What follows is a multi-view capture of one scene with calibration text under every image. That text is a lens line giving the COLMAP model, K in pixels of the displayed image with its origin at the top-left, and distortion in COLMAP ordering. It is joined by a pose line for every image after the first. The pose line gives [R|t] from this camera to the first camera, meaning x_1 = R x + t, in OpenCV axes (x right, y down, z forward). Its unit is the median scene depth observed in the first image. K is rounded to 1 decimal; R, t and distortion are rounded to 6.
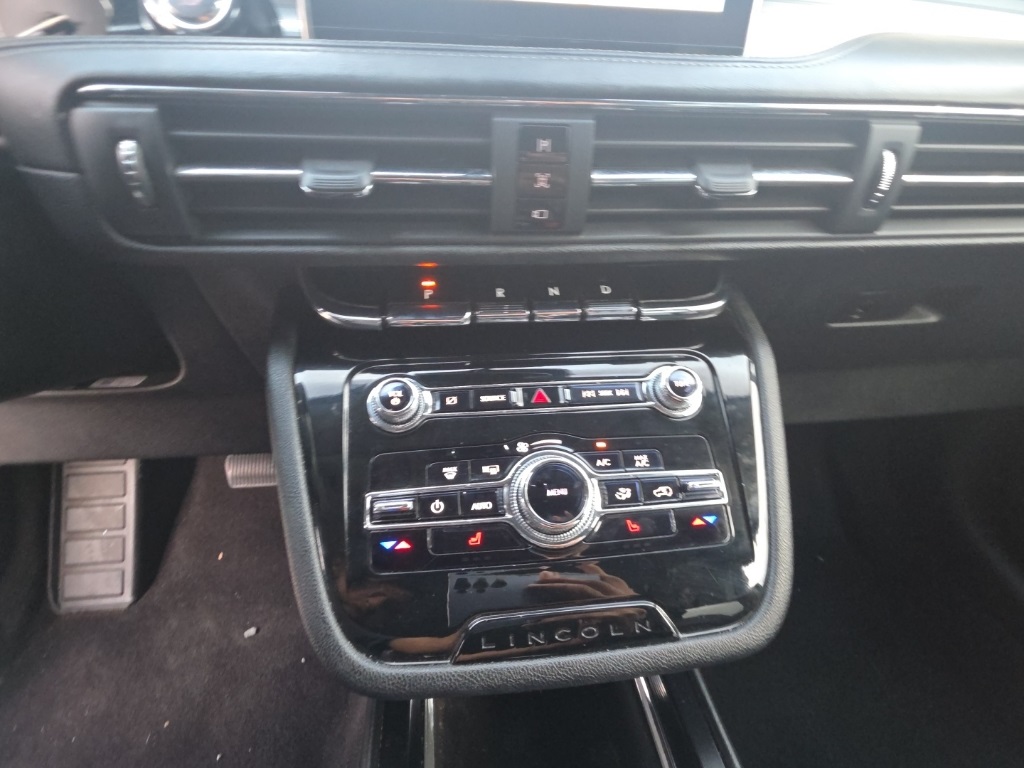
lens RADIAL K [[498.7, 0, 510.9], [0, 498.7, 387.6], [0, 0, 1]] dist [0.006650, -0.003560]
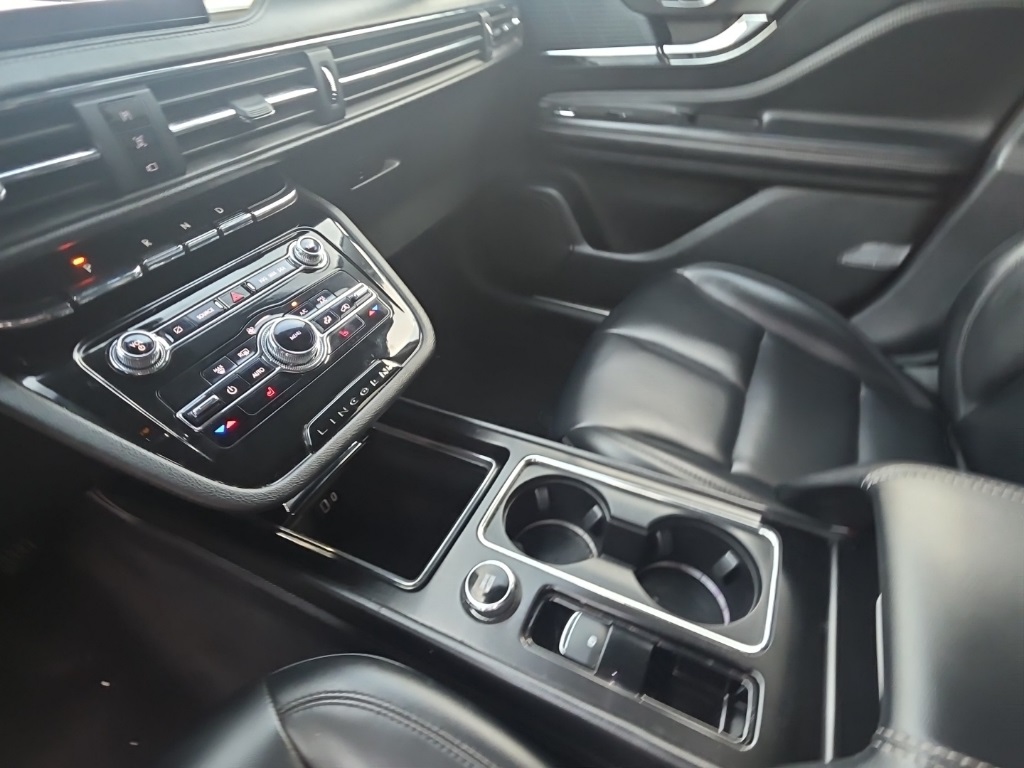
lens RADIAL K [[498.7, 0, 509.5], [0, 498.7, 388.8], [0, 0, 1]] dist [0.006650, -0.003560]
pose [[0.552914, -0.581057, 0.597209, -0.489361], [0.490511, 0.806362, 0.330423, 0.137359], [-0.673562, 0.110242, 0.730864, -0.486395]]
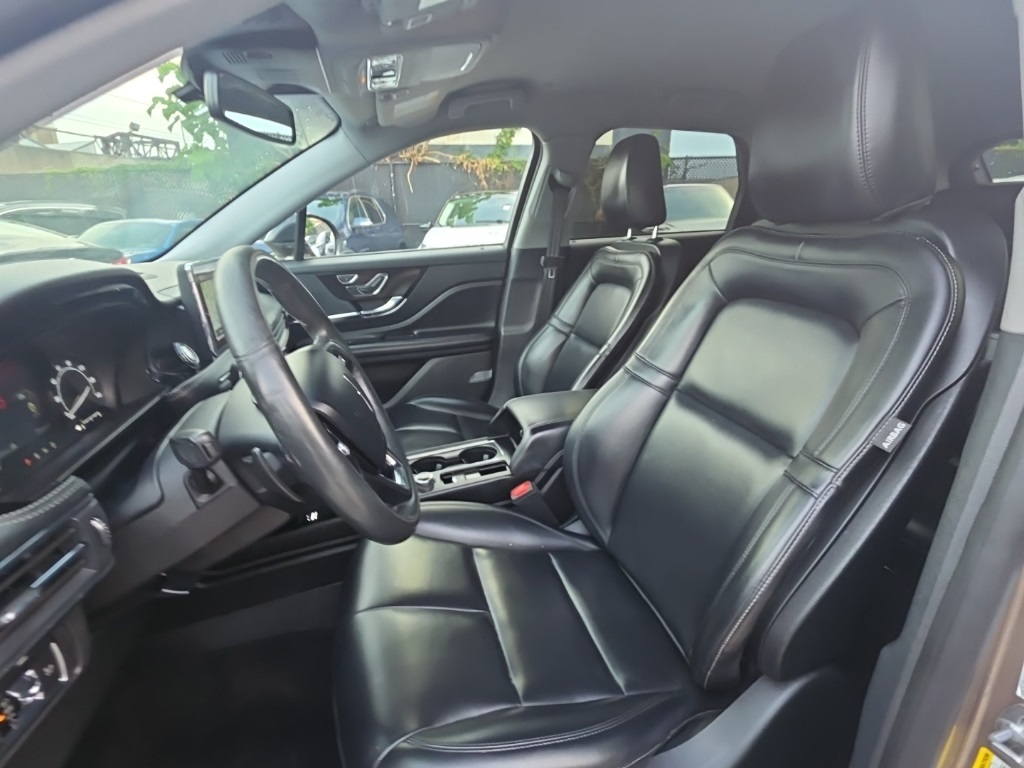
lens RADIAL K [[498.7, 0, 509.1], [0, 498.7, 388.6], [0, 0, 1]] dist [0.006650, -0.003560]
pose [[-0.136827, -0.345203, 0.928501, -3.246440], [0.567862, 0.740683, 0.359057, -0.497261], [-0.811672, 0.576389, 0.094682, -0.697351]]
